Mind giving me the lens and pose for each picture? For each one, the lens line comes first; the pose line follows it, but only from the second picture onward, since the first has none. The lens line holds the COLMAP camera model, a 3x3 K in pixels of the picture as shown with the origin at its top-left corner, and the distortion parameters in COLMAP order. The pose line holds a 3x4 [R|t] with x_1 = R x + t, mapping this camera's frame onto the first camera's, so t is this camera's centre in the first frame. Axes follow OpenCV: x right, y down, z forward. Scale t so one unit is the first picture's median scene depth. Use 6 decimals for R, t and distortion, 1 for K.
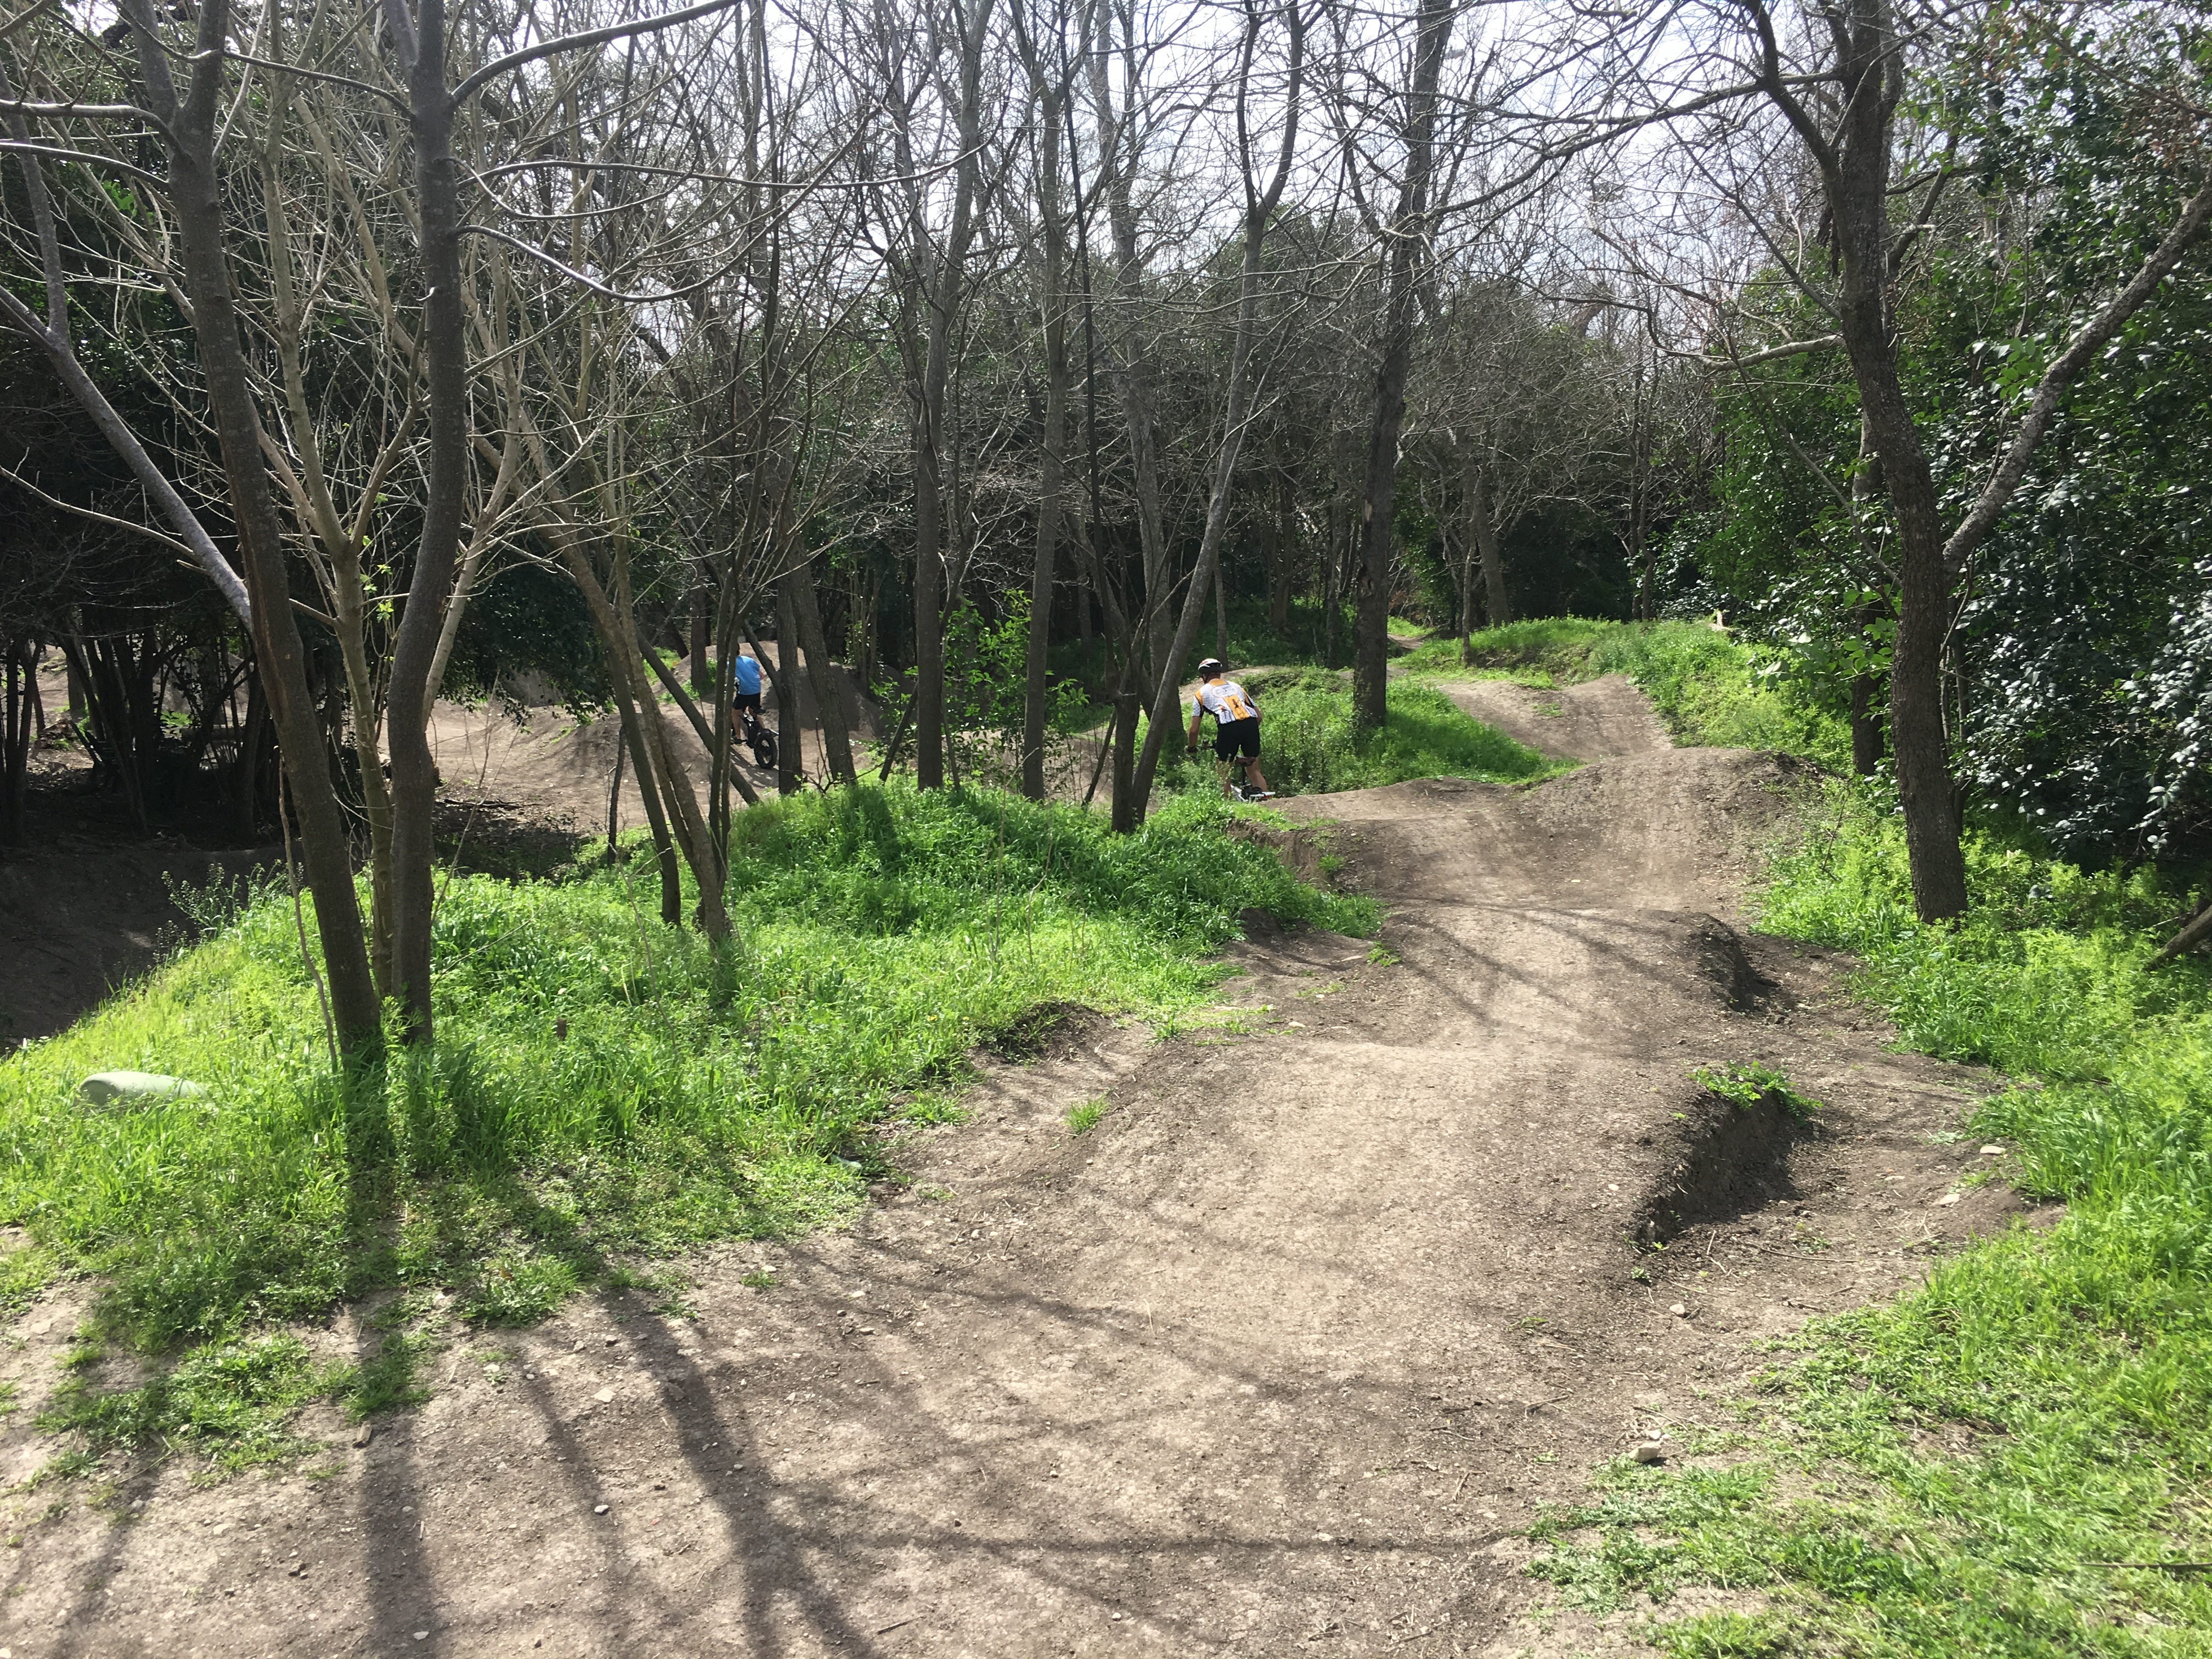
lens RADIAL K [[1871.6, 0, 1149.1], [0, 1871.6, 866.2], [0, 0, 1]] dist [0.072331, -0.077712]
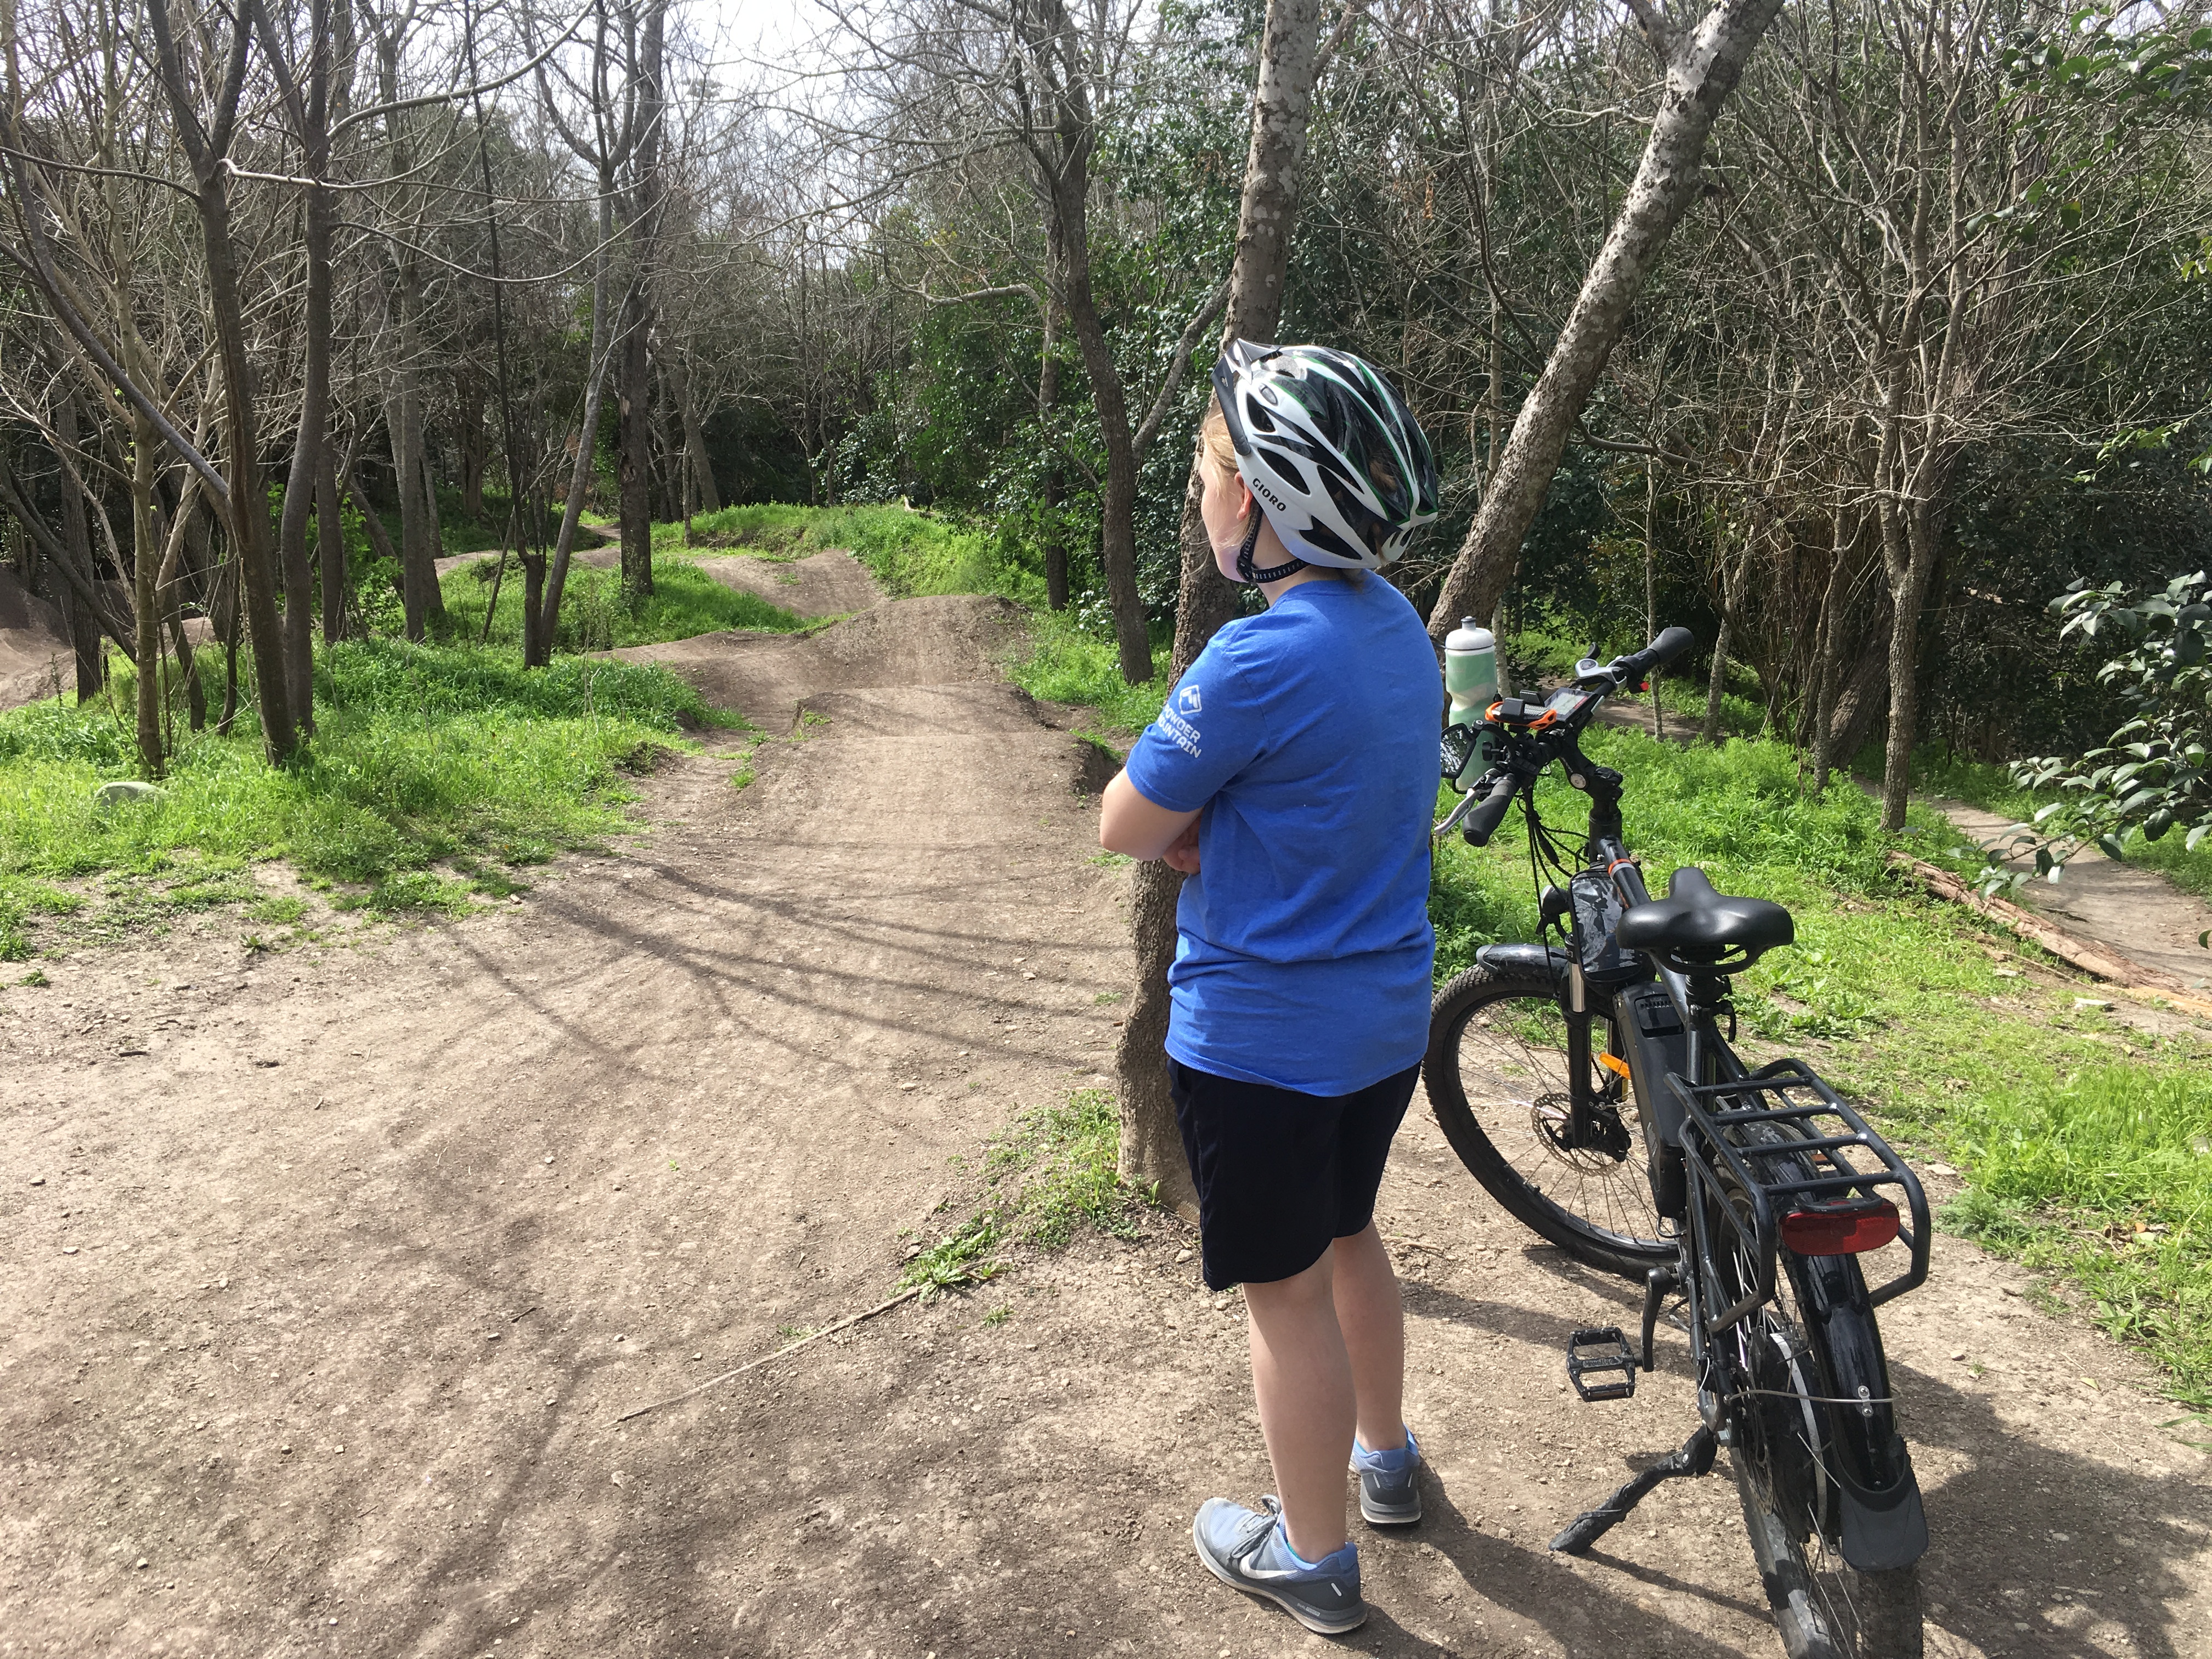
lens RADIAL K [[1899.1, 0, 1106.0], [0, 1899.1, 829.5], [0, 0, 1]] dist [0.071547, -0.080442]
pose [[0.904397, -0.077670, 0.419563, -0.198575], [0.064998, 0.996895, 0.044439, 0.055938], [-0.421712, -0.012920, 0.906638, -0.290711]]
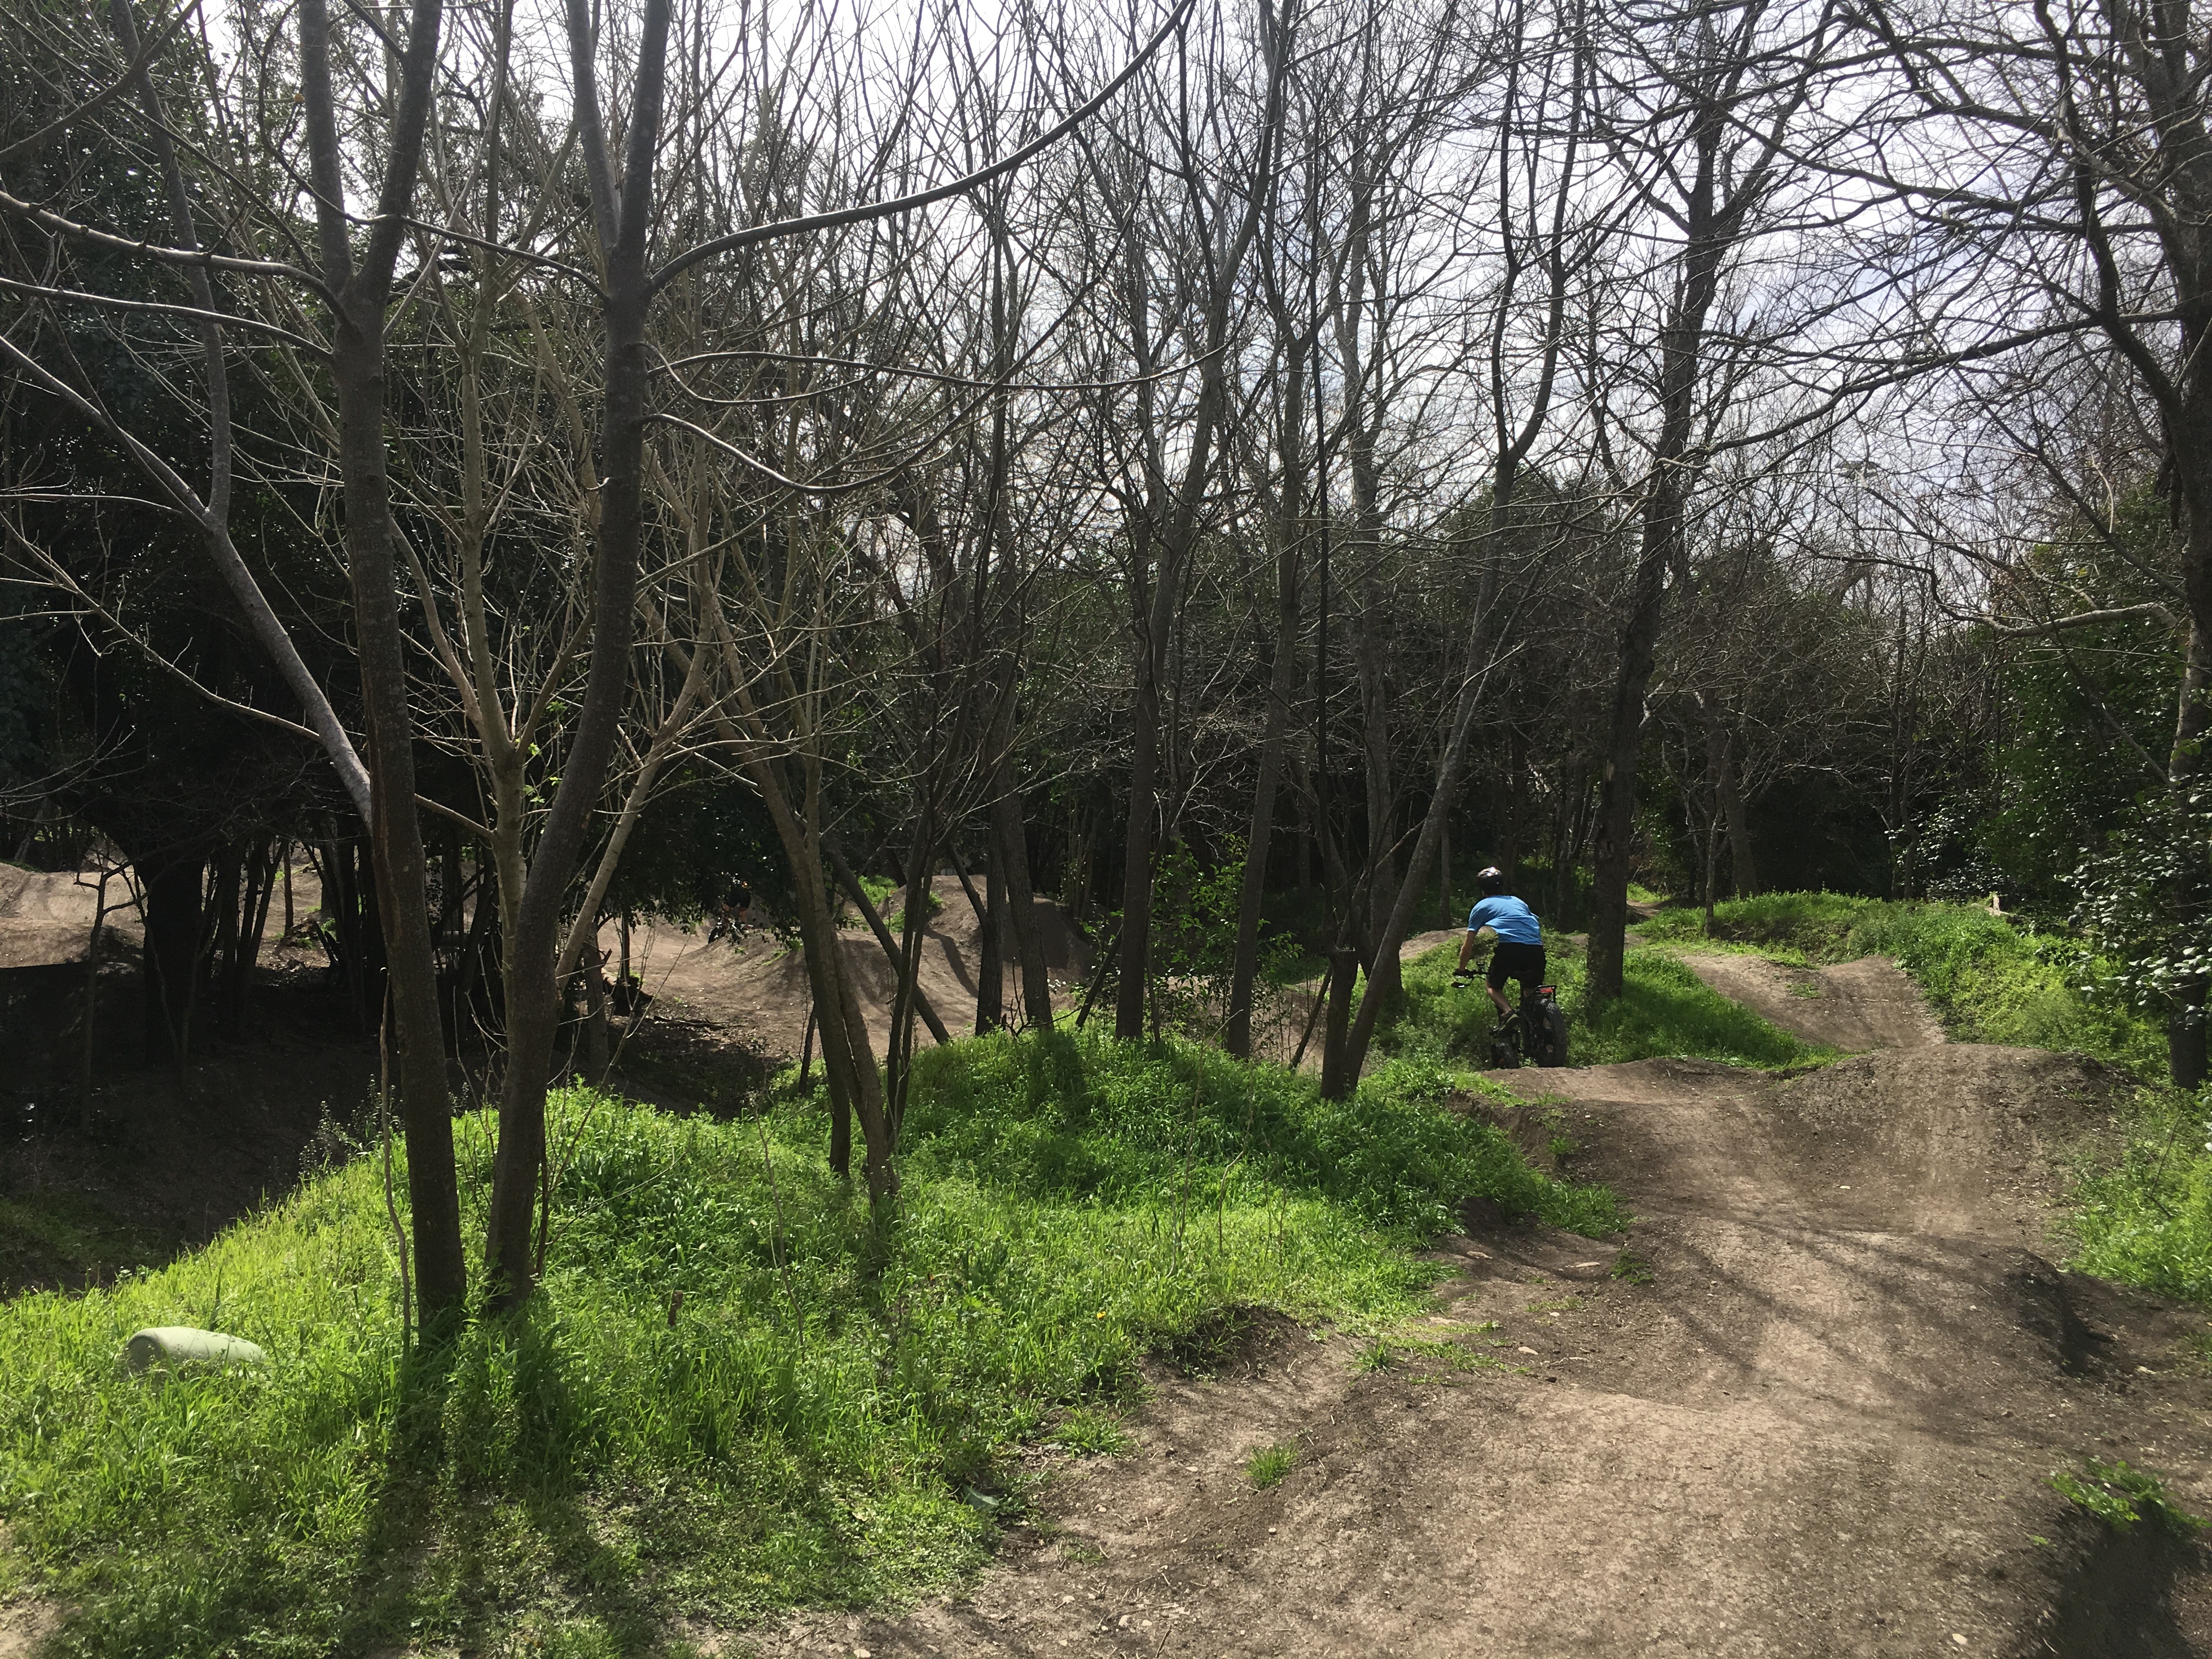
lens RADIAL K [[1850.9, 0, 1112.1], [0, 1850.9, 866.4], [0, 0, 1]] dist [0.110873, -0.137462]
pose [[0.989347, 0.048706, -0.137190, -0.001220], [-0.066128, 0.989894, -0.125449, -0.007828], [0.129693, 0.133184, 0.982569, 0.061202]]
